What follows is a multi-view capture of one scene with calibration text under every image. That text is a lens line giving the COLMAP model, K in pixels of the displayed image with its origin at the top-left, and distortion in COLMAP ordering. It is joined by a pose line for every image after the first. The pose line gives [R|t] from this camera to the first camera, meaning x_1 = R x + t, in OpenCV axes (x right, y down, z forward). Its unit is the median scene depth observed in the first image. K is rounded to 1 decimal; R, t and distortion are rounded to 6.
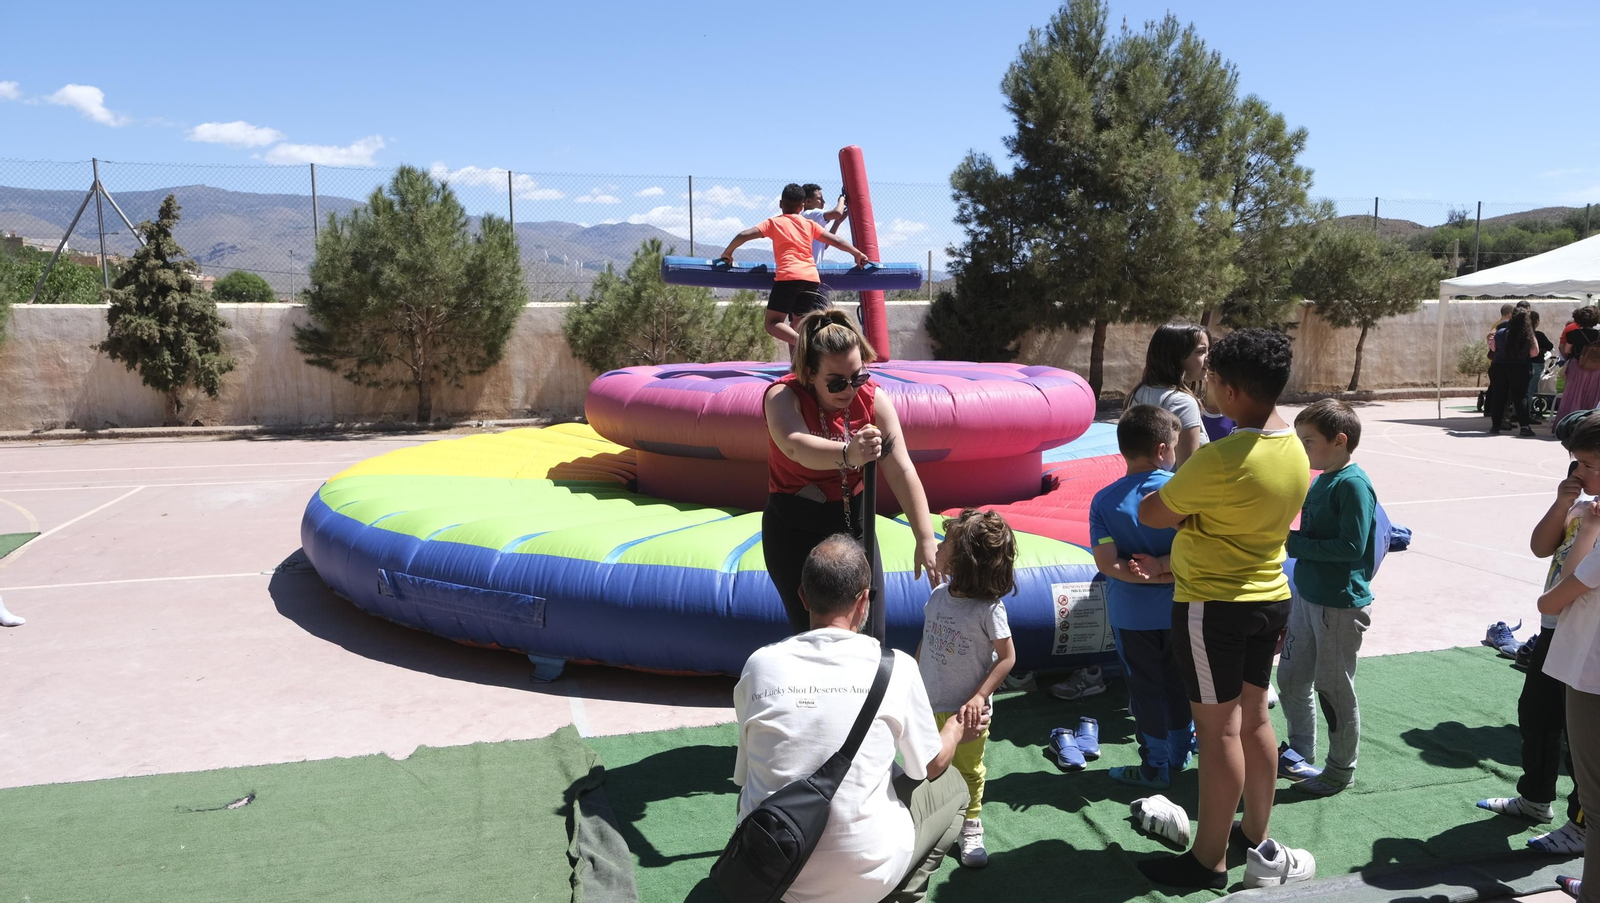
lens RADIAL K [[1079.6, 0, 823.4], [0, 1079.6, 442.3], [0, 0, 1]] dist [-0.031644, 0.014527]
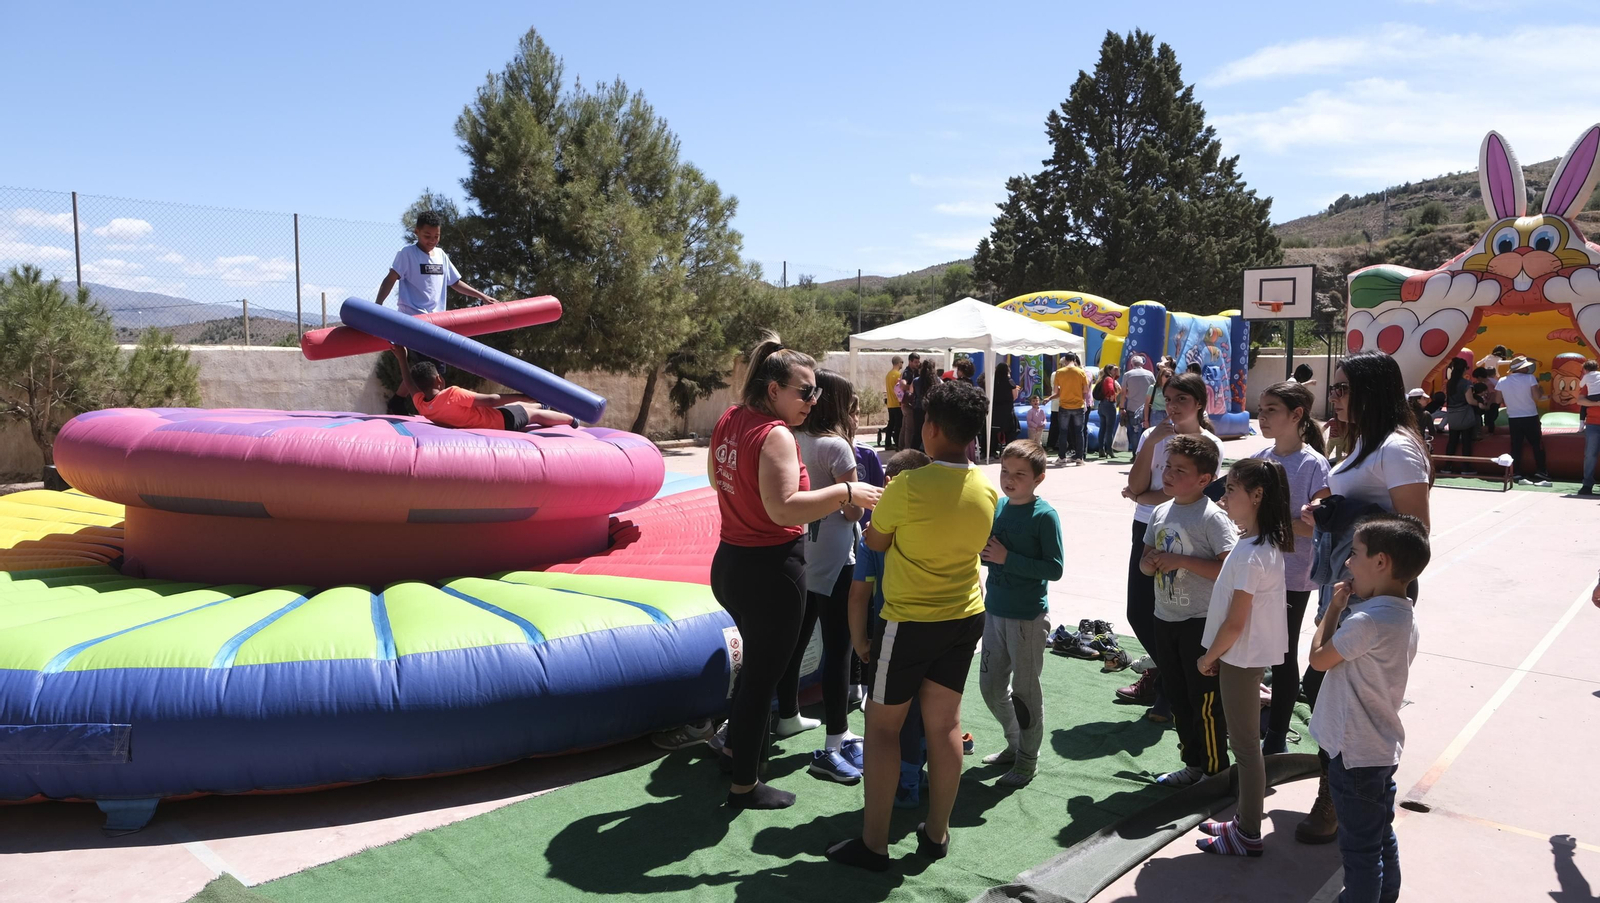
lens RADIAL K [[1079.6, 0, 799.2], [0, 1079.6, 430.9], [0, 0, 1]] dist [-0.031644, 0.014527]
pose [[0.852631, -0.024304, 0.521948, -0.084240], [0.052846, 0.997807, -0.039864, -0.003057], [-0.519834, 0.061573, 0.852045, 0.030915]]
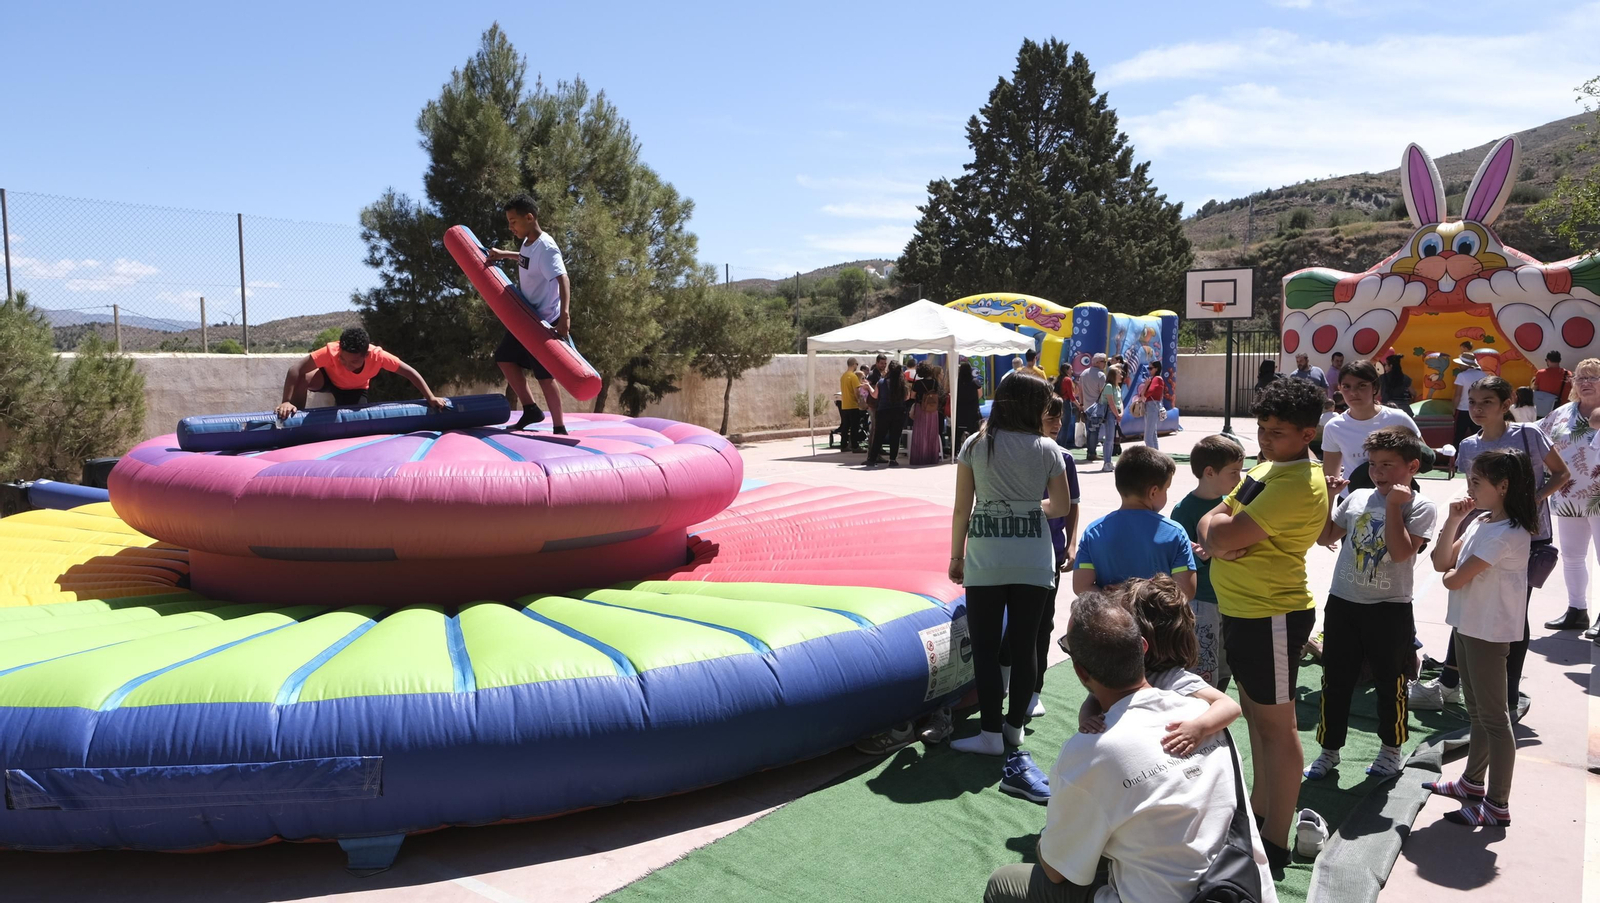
lens RADIAL K [[1079.6, 0, 796.7], [0, 1079.6, 434.1], [0, 0, 1]] dist [-0.031644, 0.014527]
pose [[0.793693, -0.037720, 0.607149, -0.155865], [0.072354, 0.996844, -0.032655, -0.009118], [-0.604001, 0.069848, 0.793917, 0.080350]]
